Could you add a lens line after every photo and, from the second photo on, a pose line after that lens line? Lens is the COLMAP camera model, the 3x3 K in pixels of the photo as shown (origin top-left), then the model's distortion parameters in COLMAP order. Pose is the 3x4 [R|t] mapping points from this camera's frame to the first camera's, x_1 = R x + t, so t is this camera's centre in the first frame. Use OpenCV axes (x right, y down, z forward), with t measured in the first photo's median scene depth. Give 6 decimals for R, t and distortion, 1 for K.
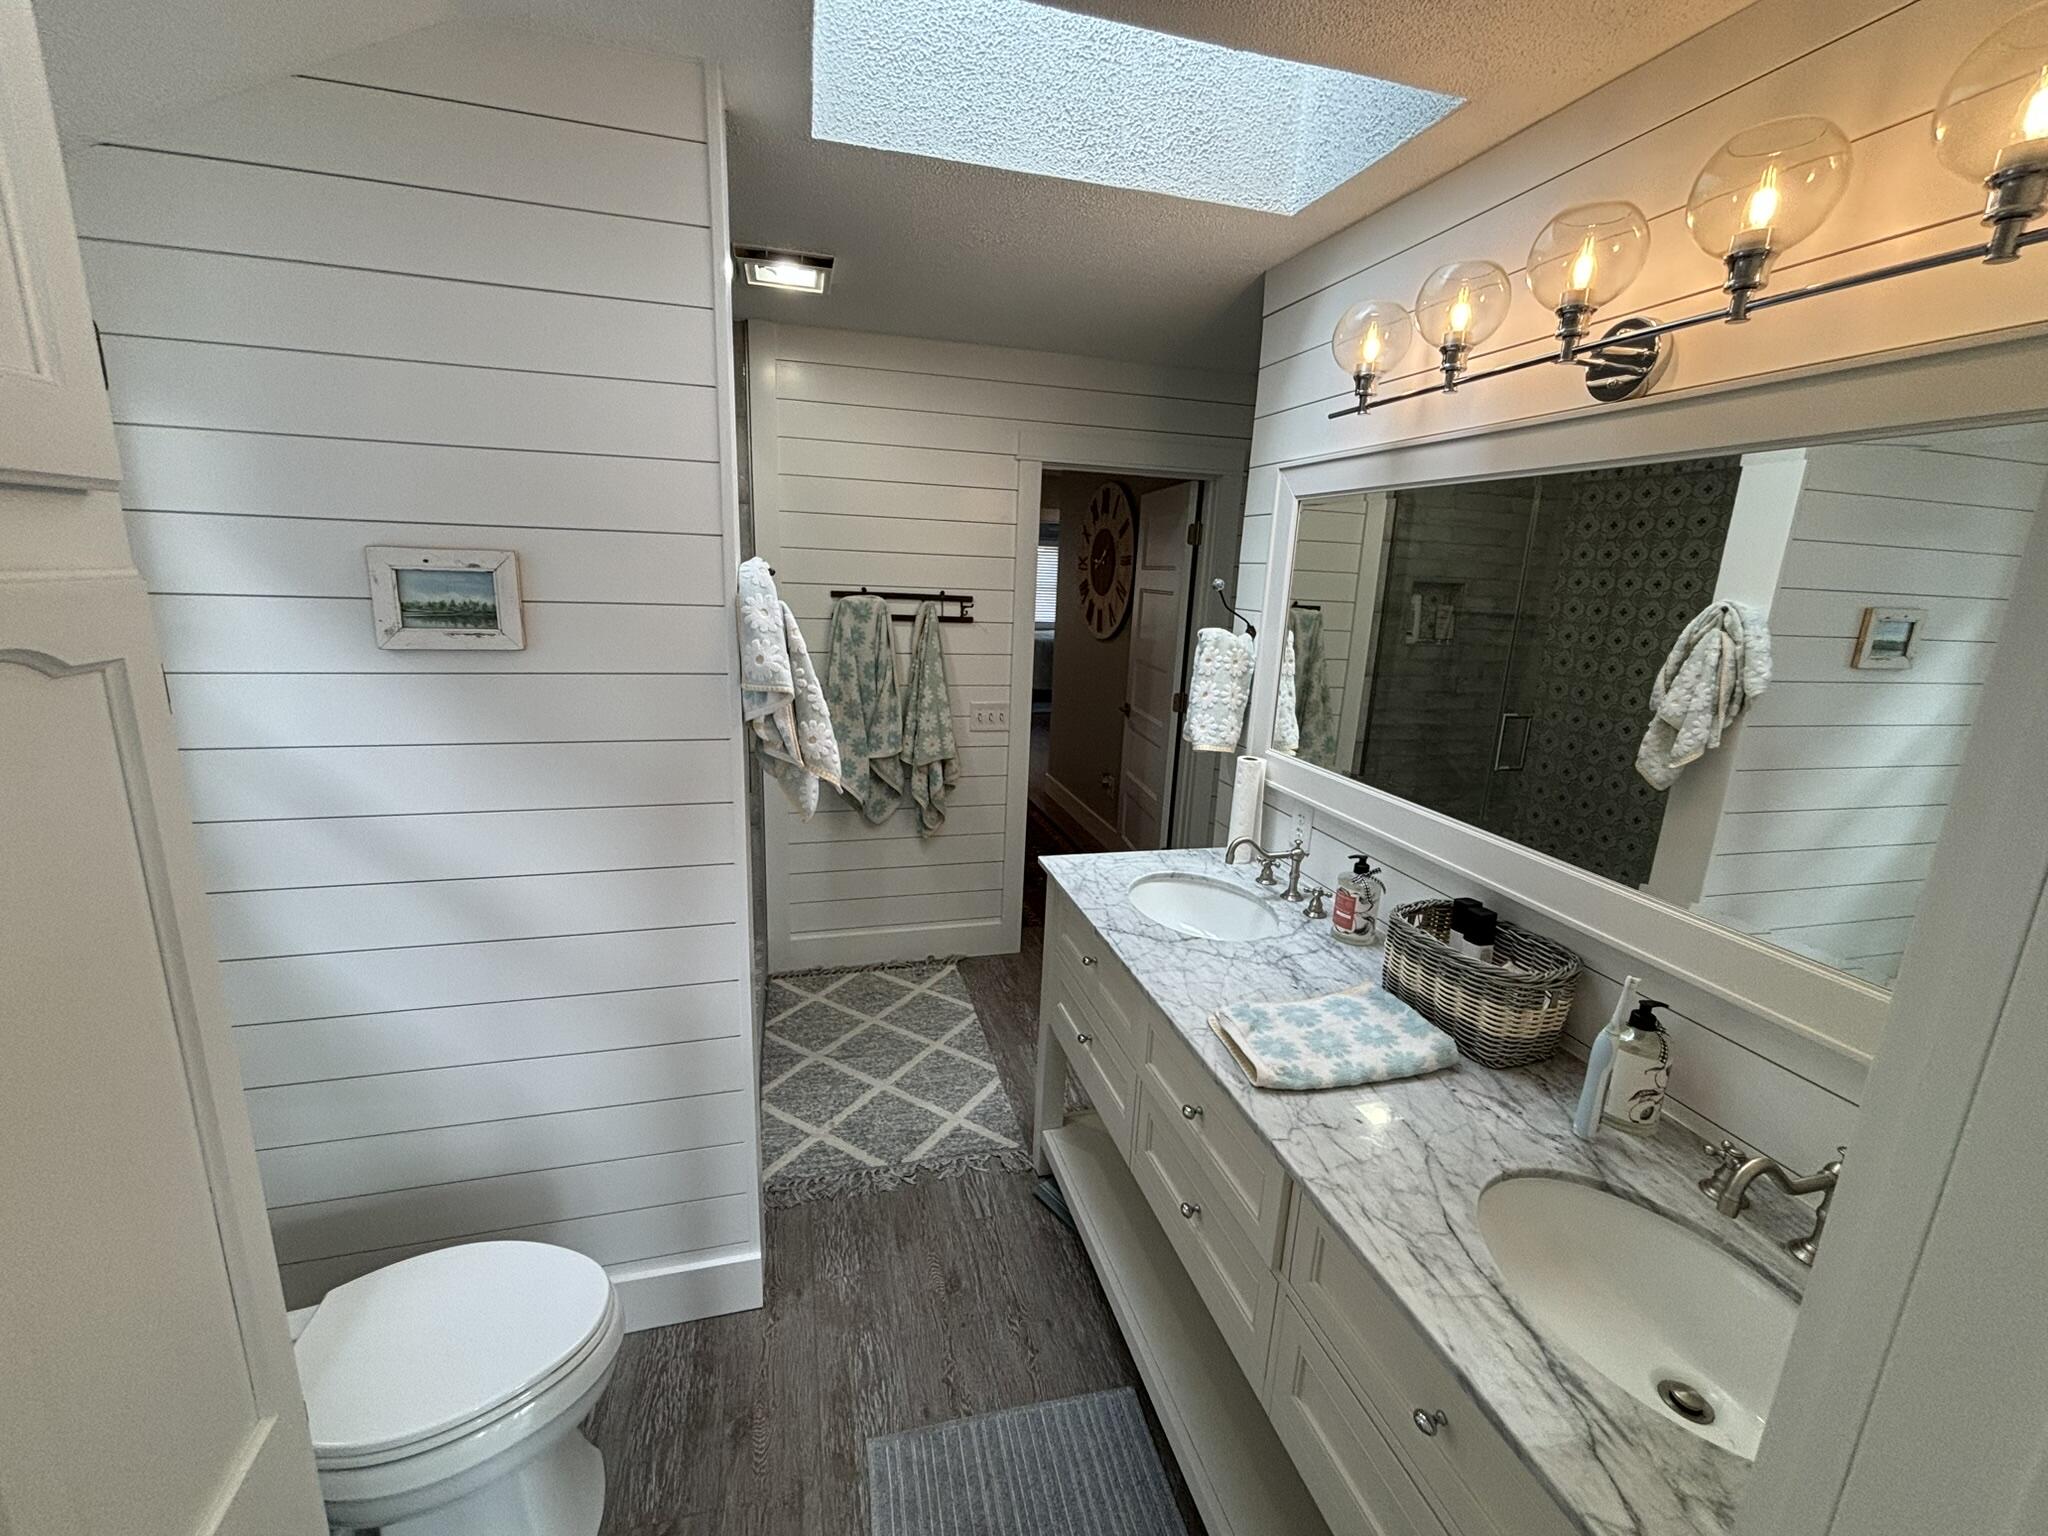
lens RADIAL K [[852.0, 0, 1037.2], [0, 852.0, 760.5], [0, 0, 1]] dist [-0.000901, -0.000303]
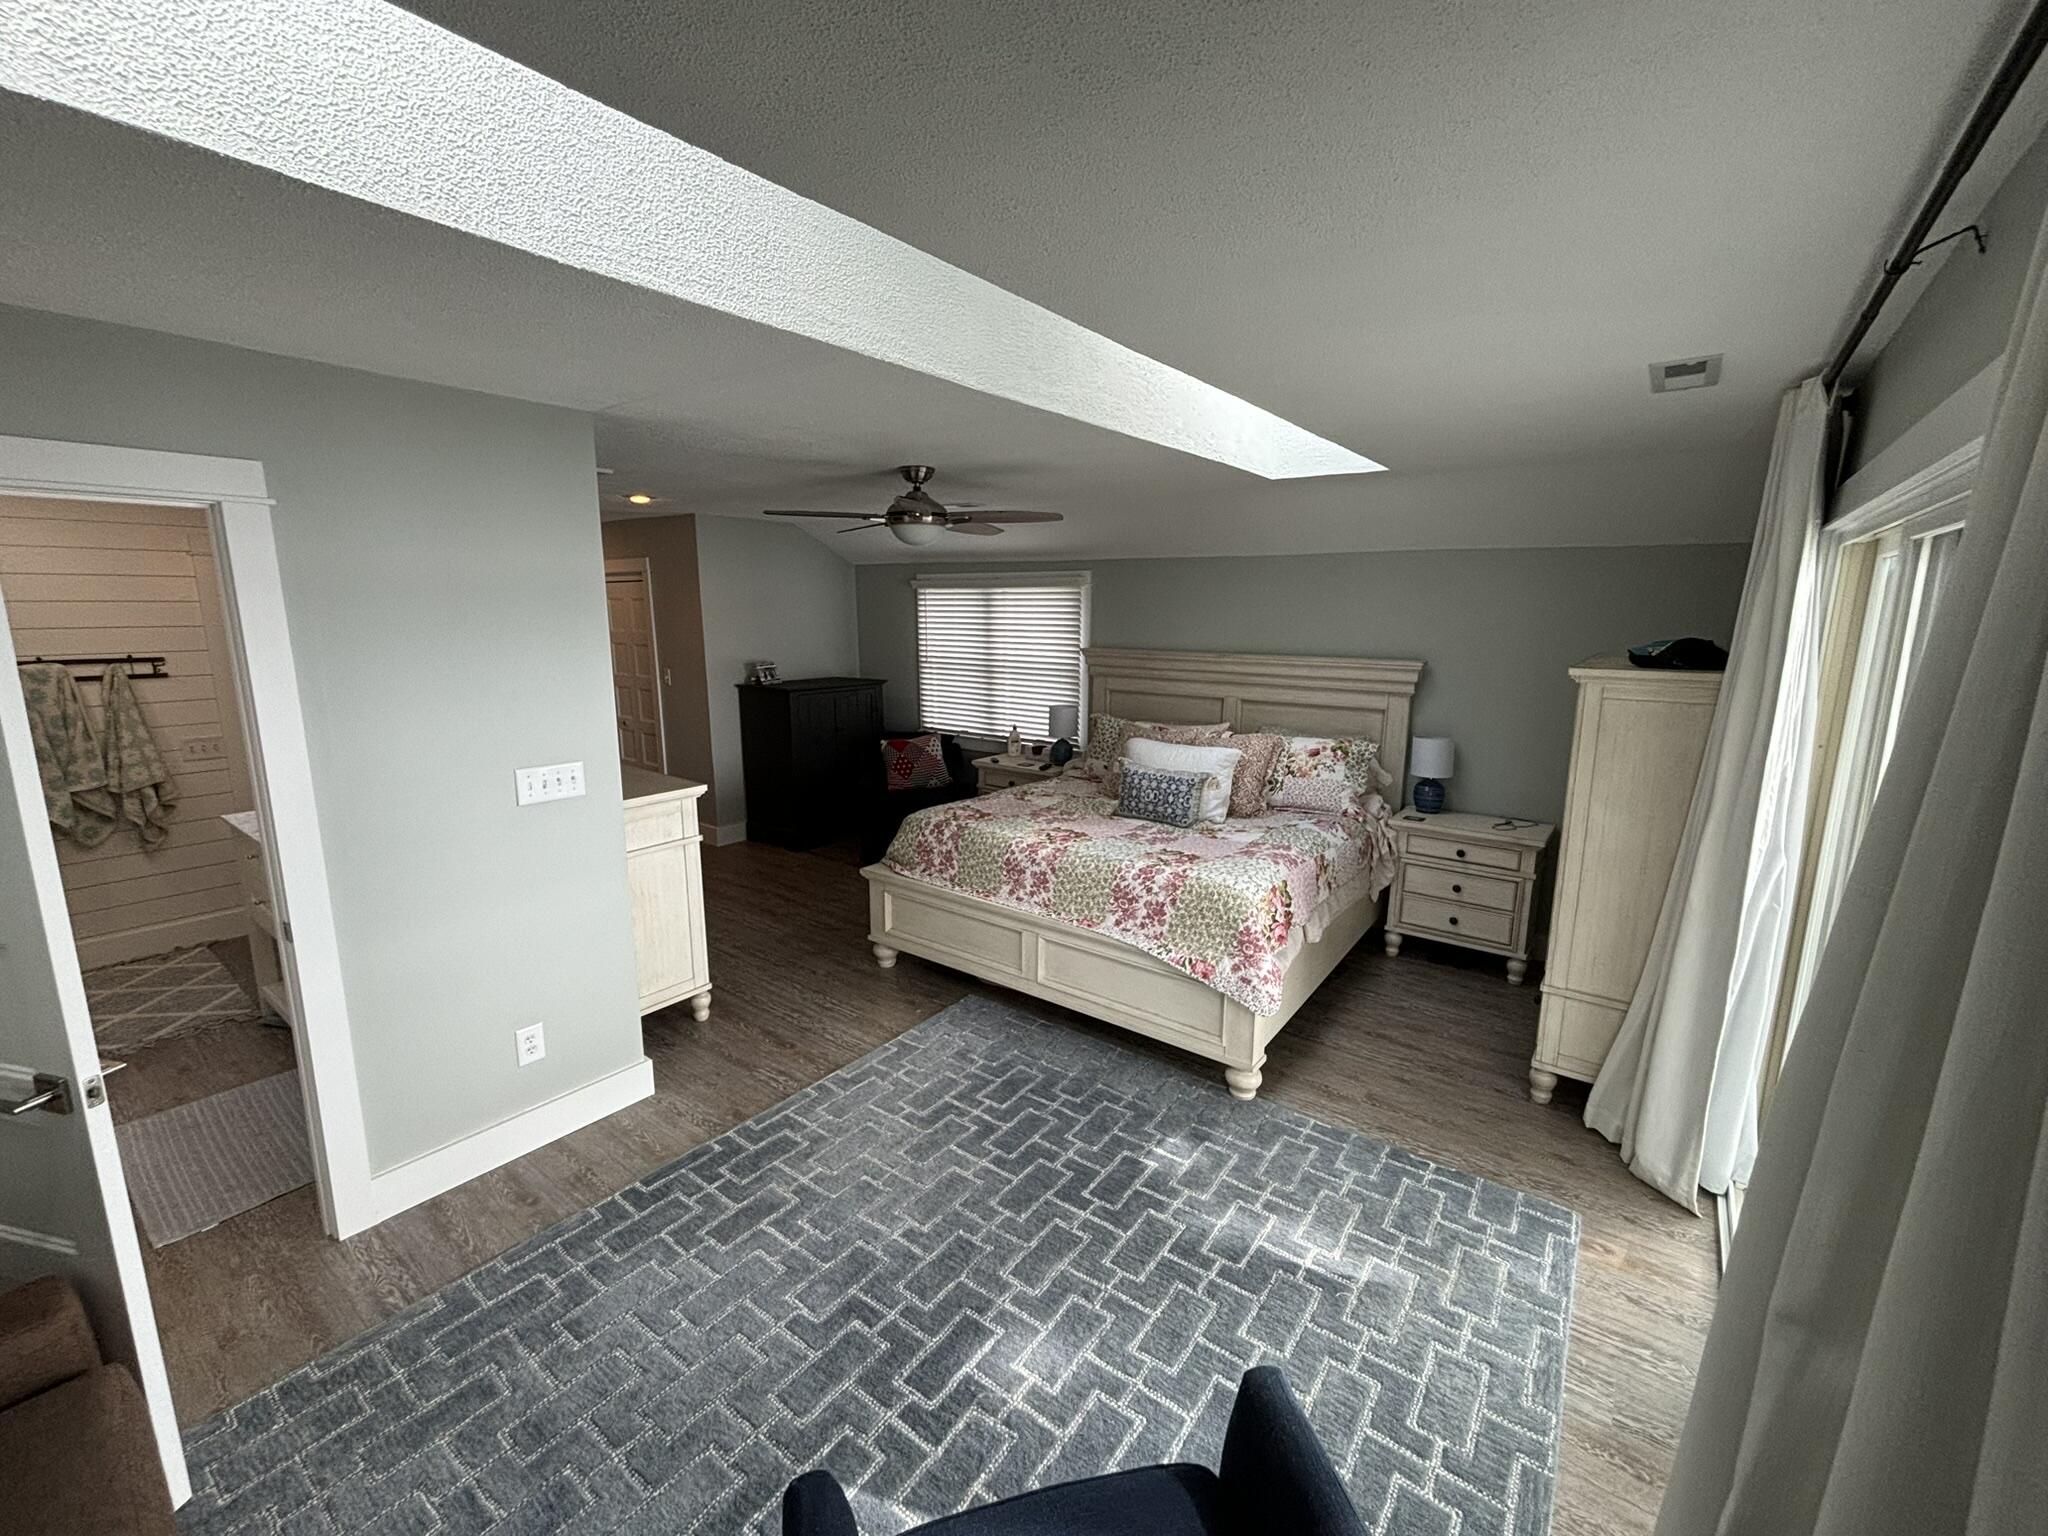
lens RADIAL K [[852.0, 0, 1037.2], [0, 852.0, 760.5], [0, 0, 1]] dist [-0.000901, -0.000303]
pose [[0.797487, -0.150255, 0.584327, 0.207338], [0.167741, 0.985527, 0.024487, 0.155509], [-0.579549, 0.078487, 0.811149, -0.817114]]
